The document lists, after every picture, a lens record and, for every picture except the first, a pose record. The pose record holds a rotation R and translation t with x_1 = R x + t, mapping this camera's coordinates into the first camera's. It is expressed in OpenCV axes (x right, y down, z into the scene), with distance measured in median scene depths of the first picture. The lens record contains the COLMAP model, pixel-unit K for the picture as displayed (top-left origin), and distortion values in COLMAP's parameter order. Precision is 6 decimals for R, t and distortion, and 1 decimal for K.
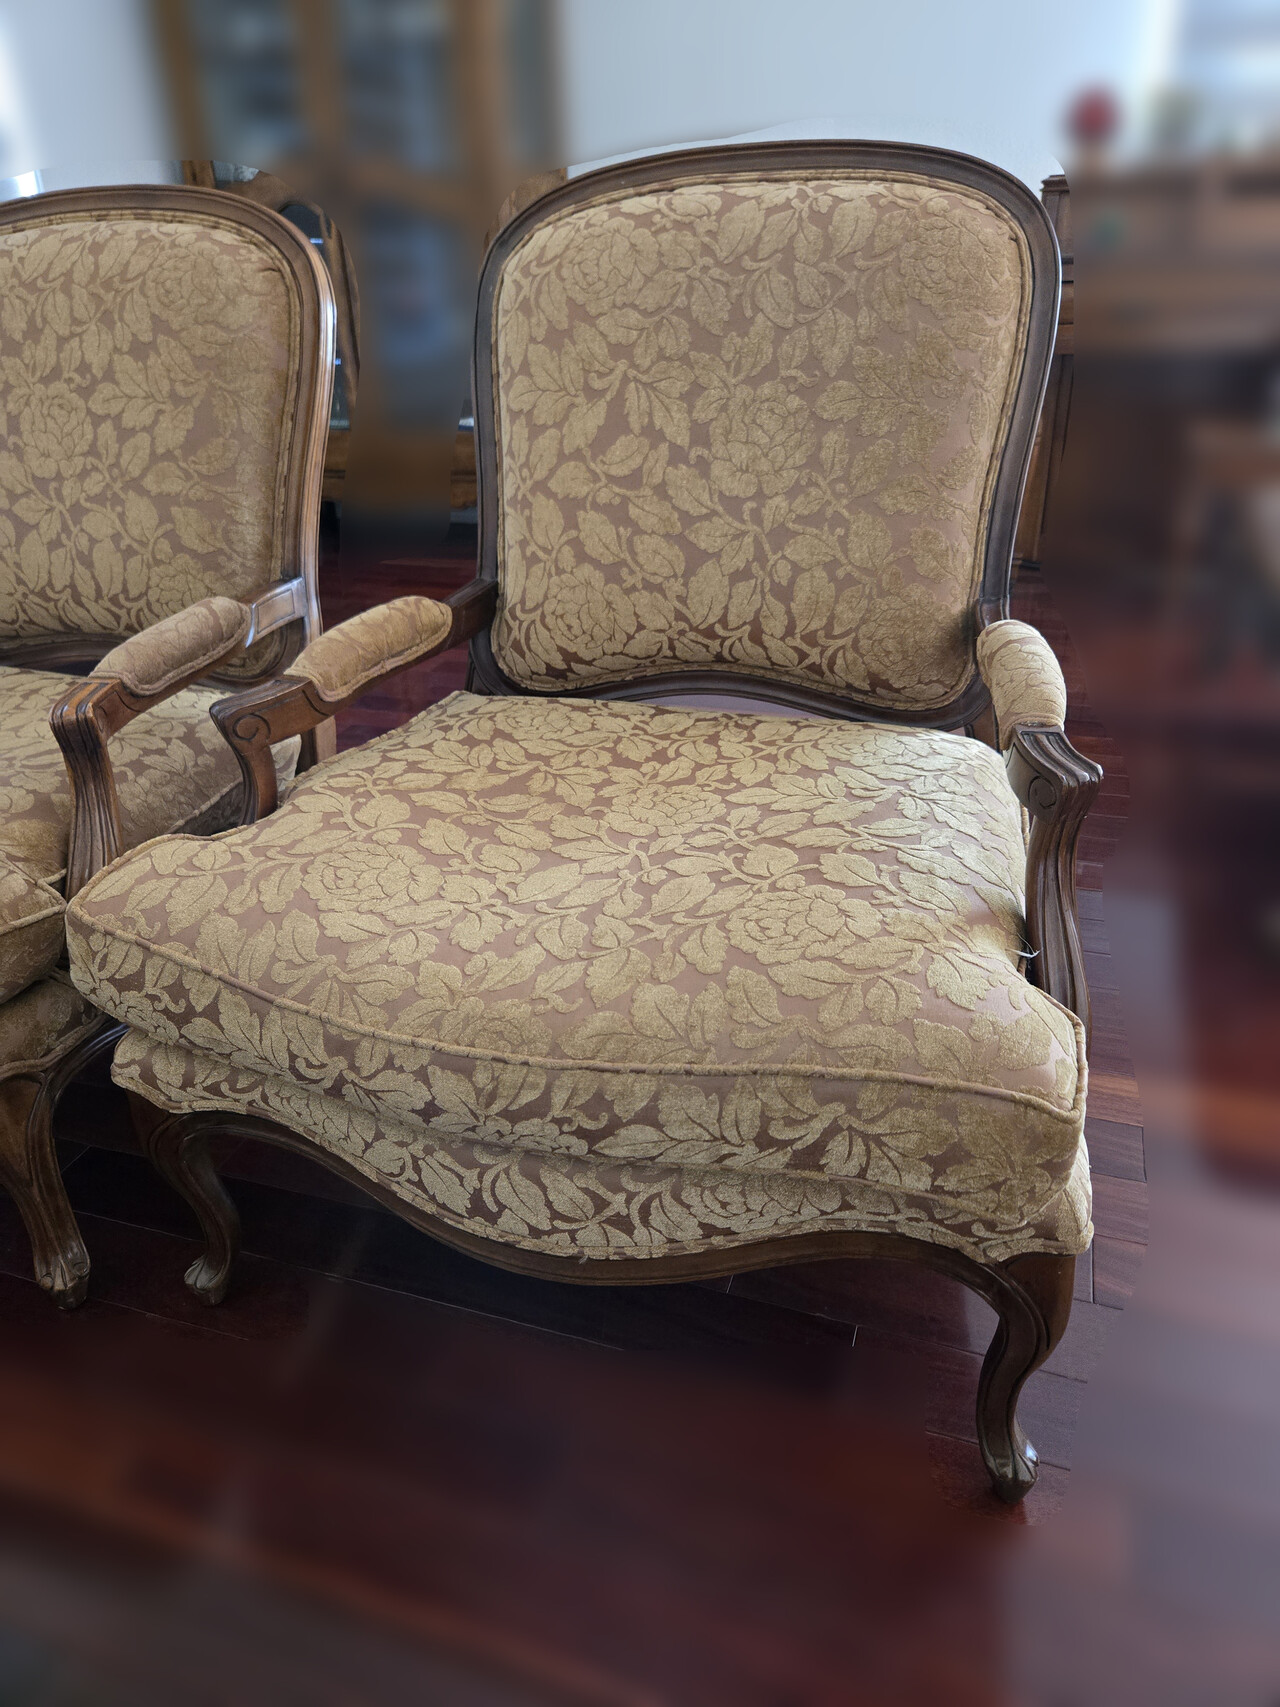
lens RADIAL K [[1134.0, 0, 669.0], [0, 1134.0, 851.1], [0, 0, 1]] dist [0.067780, -0.054617]
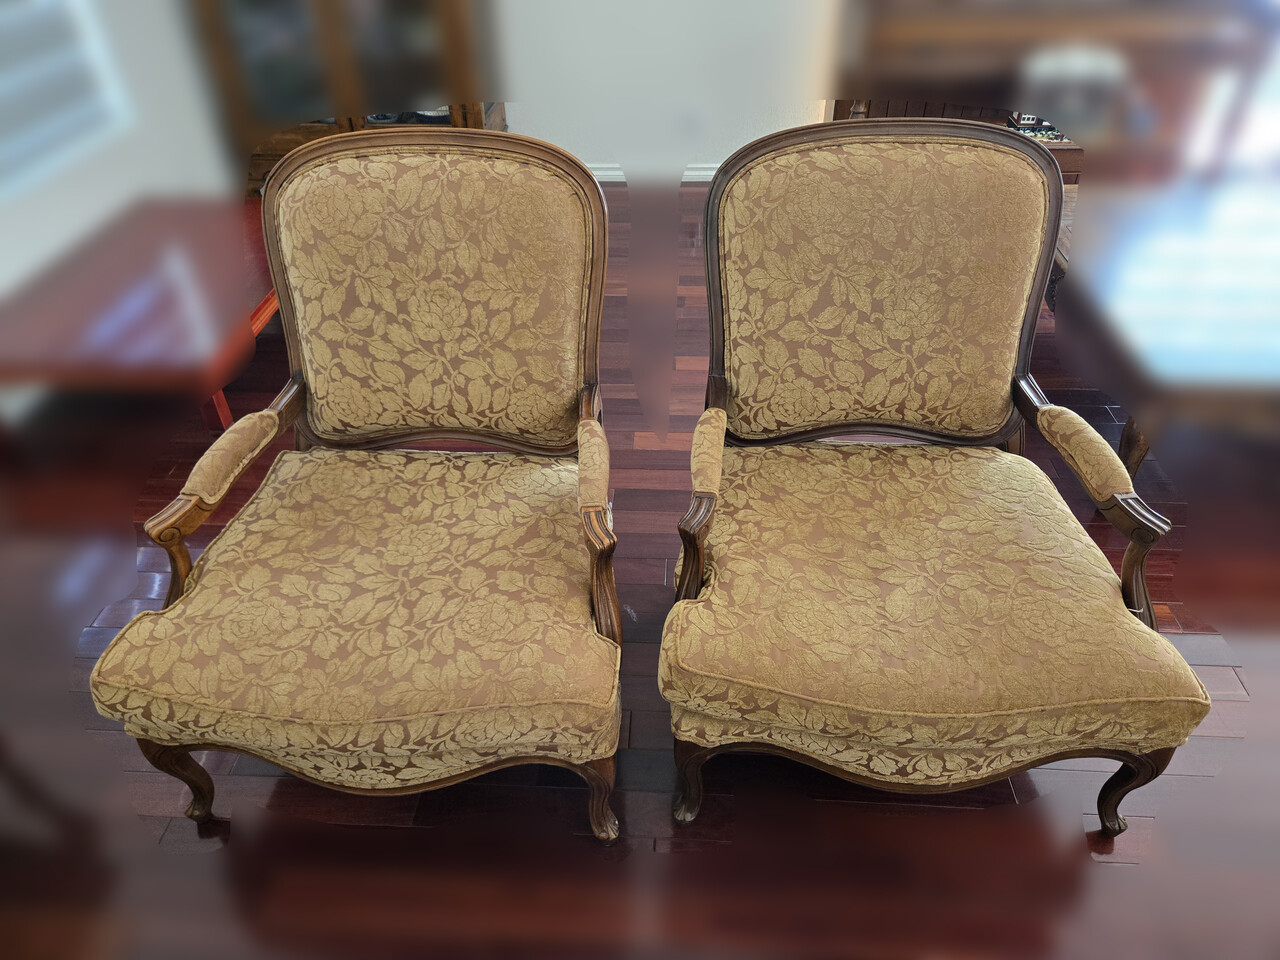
lens RADIAL K [[850.3, 0, 642.3], [0, 850.3, 481.6], [0, 0, 1]] dist [0.067780, -0.054617]
pose [[0.966507, -0.141518, 0.214095, -0.610758], [0.100220, 0.976110, 0.192783, -0.377224], [-0.236263, -0.164869, 0.957600, -0.193941]]
